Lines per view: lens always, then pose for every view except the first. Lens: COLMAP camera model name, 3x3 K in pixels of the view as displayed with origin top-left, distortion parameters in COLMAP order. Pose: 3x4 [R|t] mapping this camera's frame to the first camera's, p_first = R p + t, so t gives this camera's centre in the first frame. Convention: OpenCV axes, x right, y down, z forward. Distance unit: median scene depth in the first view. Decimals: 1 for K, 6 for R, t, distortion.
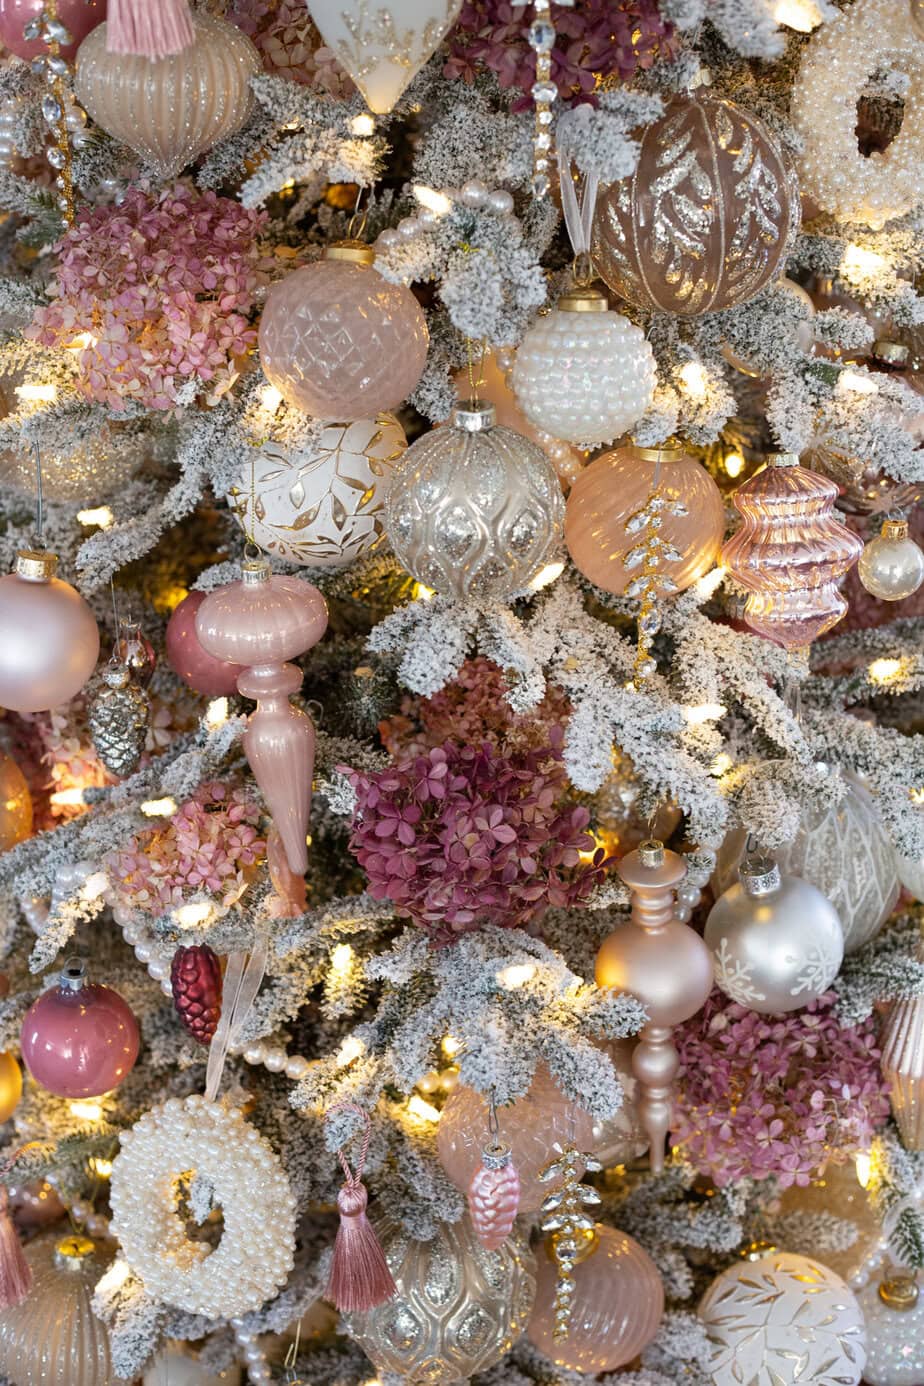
lens RADIAL K [[2063.3, 0, 461.9], [0, 2063.3, 671.2], [0, 0, 1]] dist [-0.103489, -0.036203]
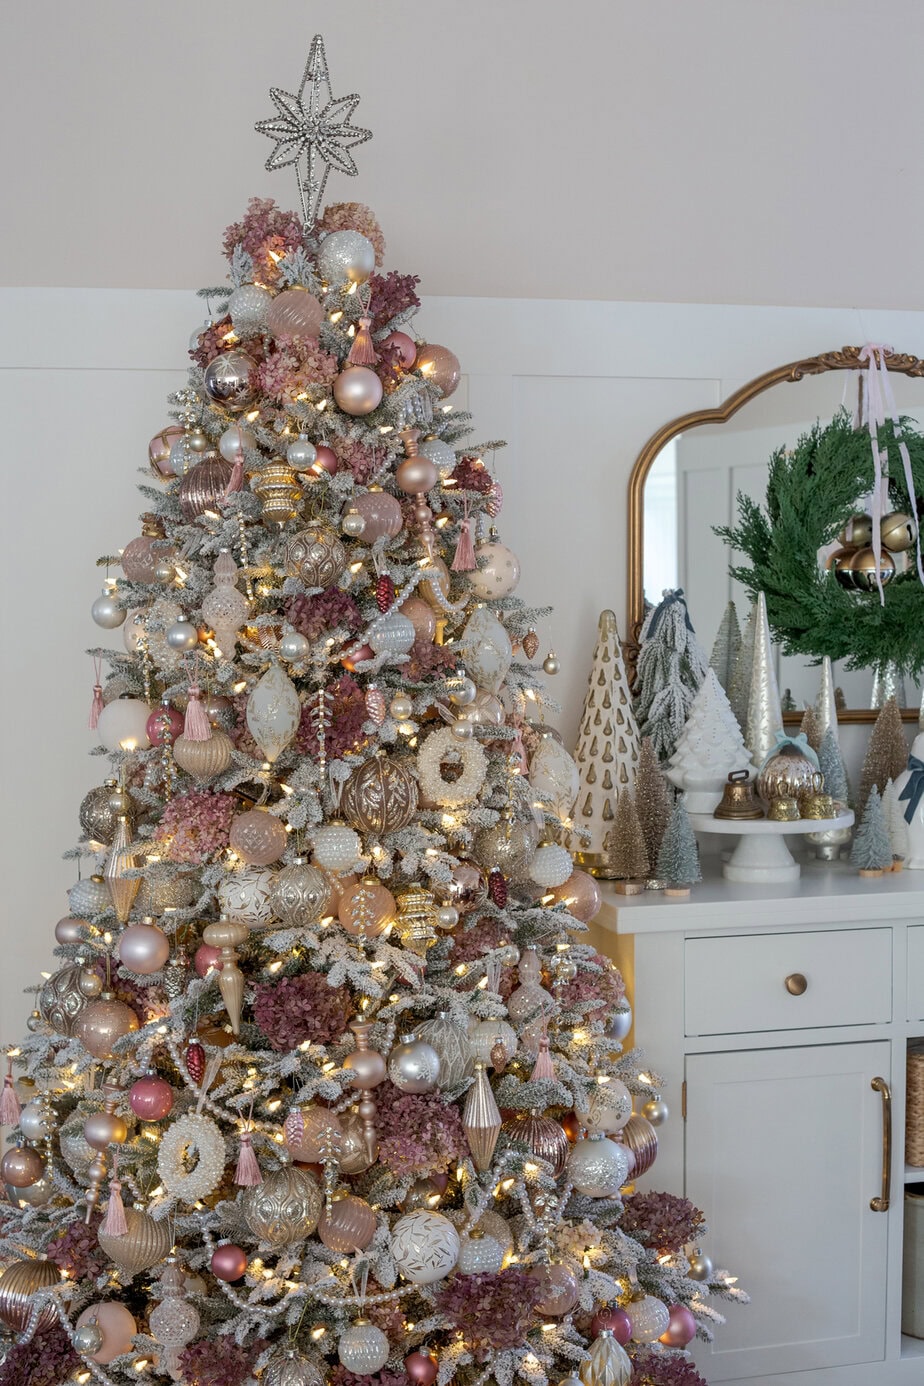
lens RADIAL K [[2063.3, 0, 461.9], [0, 2063.3, 671.2], [0, 0, 1]] dist [-0.103489, -0.036203]
pose [[0.999023, 0.000465, -0.044190, 0.363812], [-0.017742, 0.920050, -0.391400, 0.768869], [0.040475, 0.391802, 0.919159, -1.793427]]
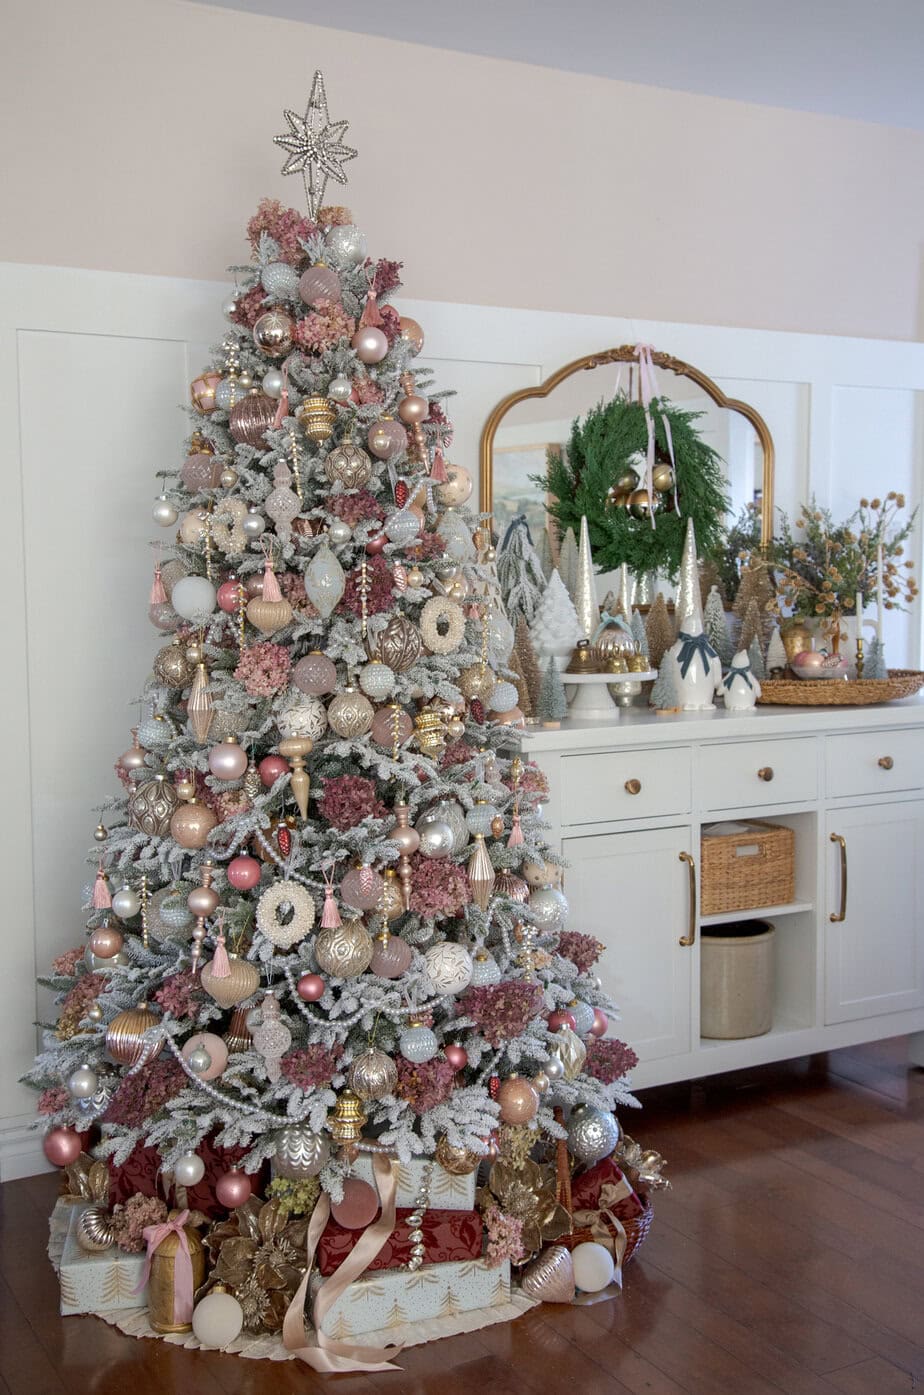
lens RADIAL K [[1520.4, 0, 462.0], [0, 1520.4, 697.5], [0, 0, 1]] dist [0.020086, 0.139639]
pose [[0.976854, -0.021877, 0.212785, -0.405380], [0.098038, 0.929916, -0.354465, 0.945679], [-0.190117, 0.367121, 0.910537, -1.705961]]
